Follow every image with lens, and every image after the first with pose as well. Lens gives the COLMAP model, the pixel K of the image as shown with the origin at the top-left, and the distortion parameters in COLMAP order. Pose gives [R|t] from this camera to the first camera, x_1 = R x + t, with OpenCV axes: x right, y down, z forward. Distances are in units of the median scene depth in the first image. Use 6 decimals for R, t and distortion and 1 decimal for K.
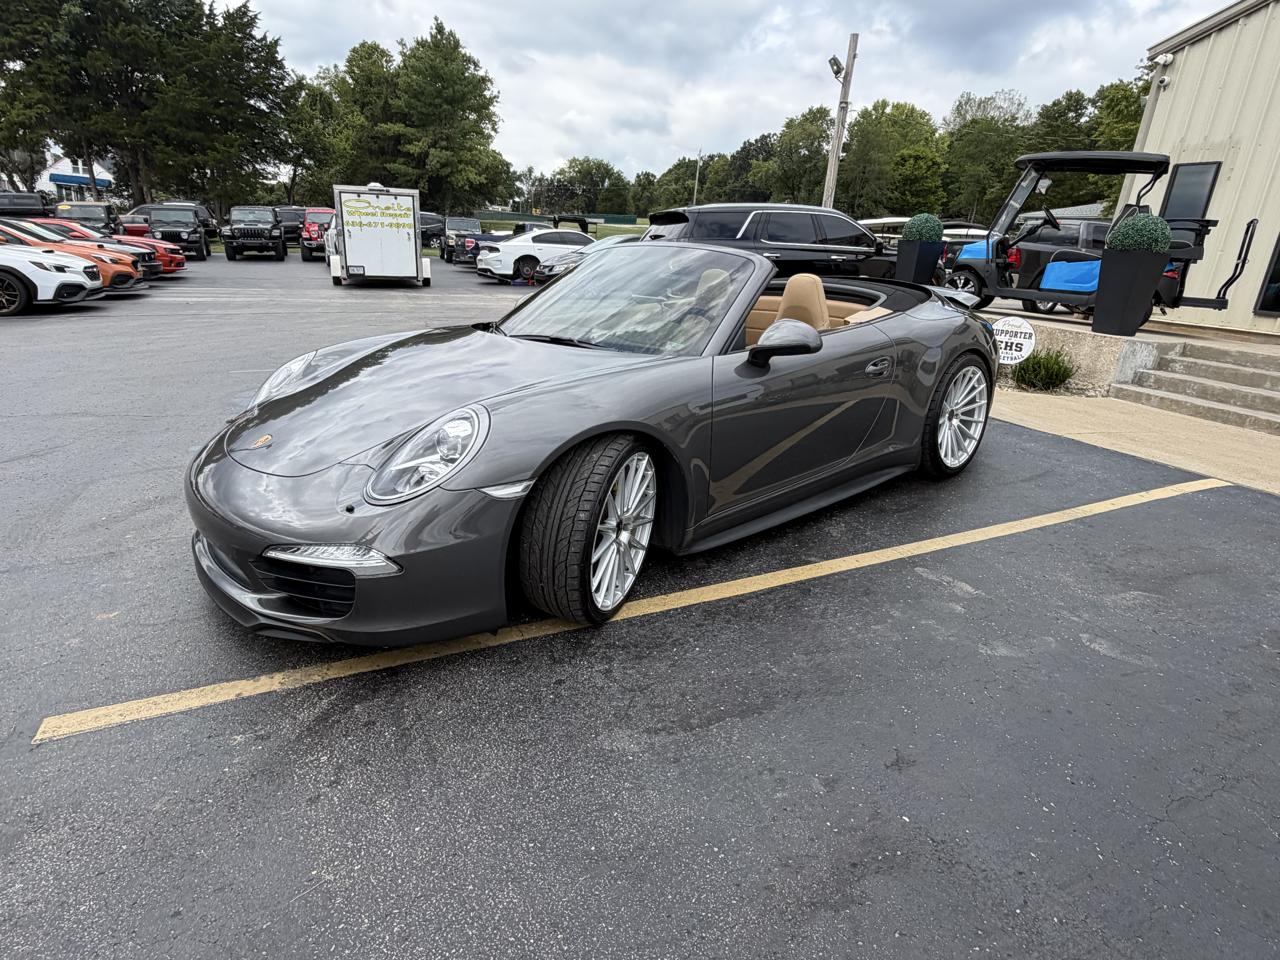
lens RADIAL K [[757.5, 0, 640.0], [0, 757.5, 480.0], [0, 0, 1]] dist [-0.003144, 0.002963]
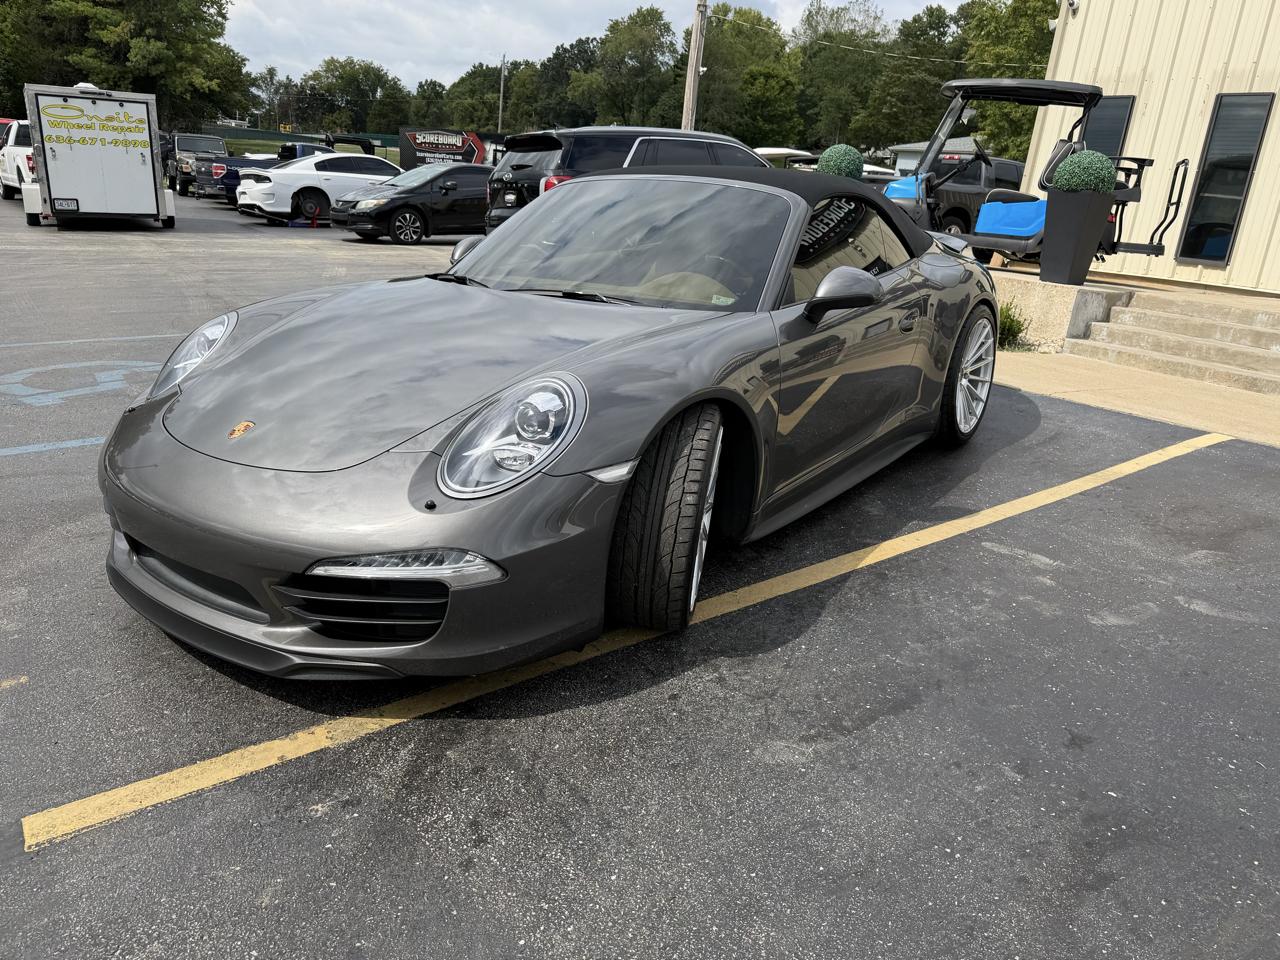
lens RADIAL K [[965.5, 0, 636.0], [0, 965.5, 483.0], [0, 0, 1]] dist [0.005816, -0.011774]
pose [[0.973614, -0.054247, 0.221661, -0.062883], [0.053032, 0.998527, 0.011437, 0.002324], [-0.221955, 0.000620, 0.975057, -0.005280]]
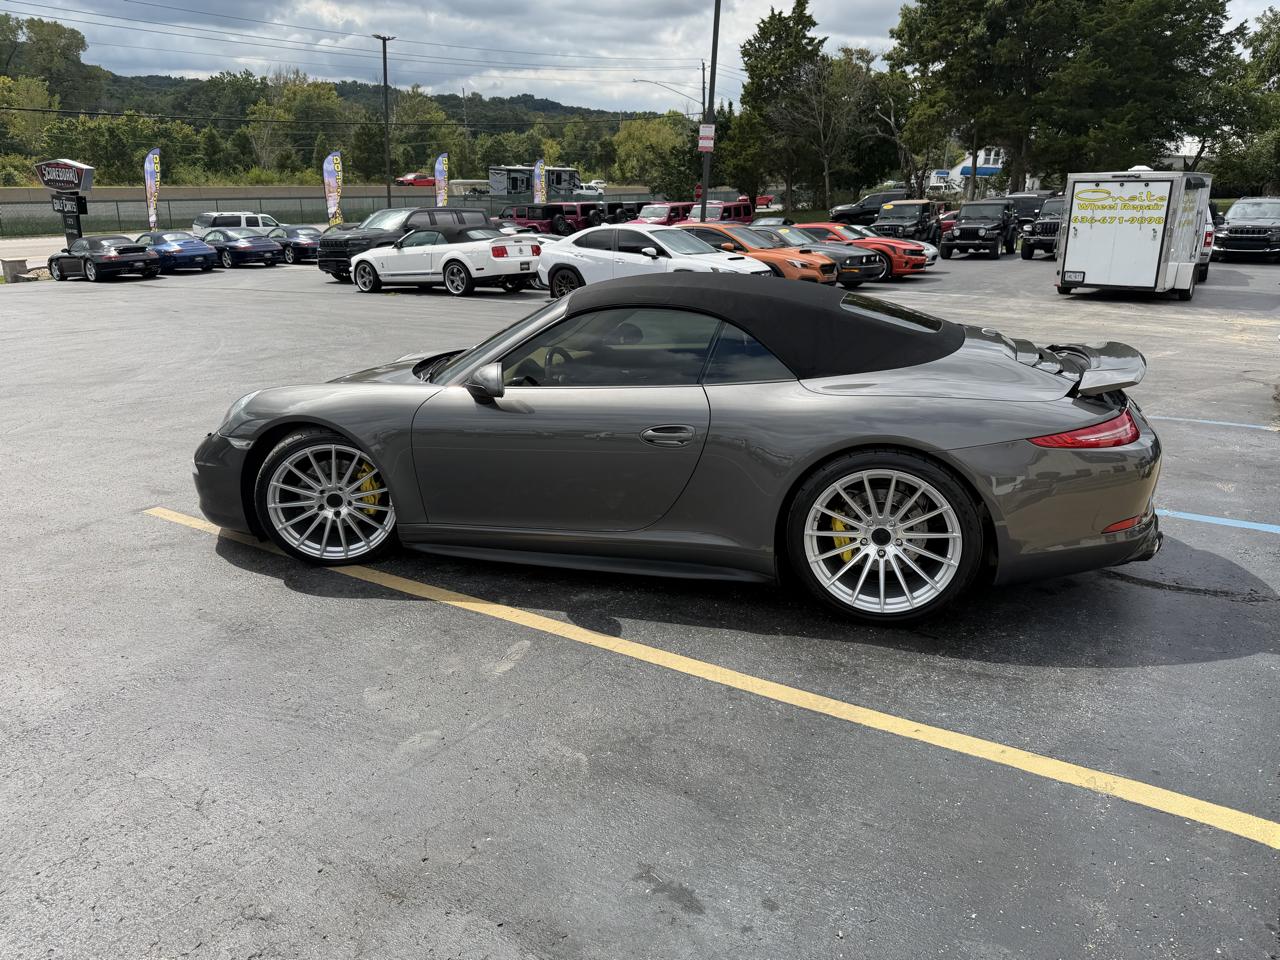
lens RADIAL K [[949.0, 0, 595.5], [0, 949.0, 475.8], [0, 0, 1]] dist [-0.001650, -0.007090]
pose [[0.473478, 0.207786, -0.855946, 0.264914], [-0.248587, 0.963795, 0.096457, -0.041753], [0.844999, 0.167107, 0.507988, 0.090951]]
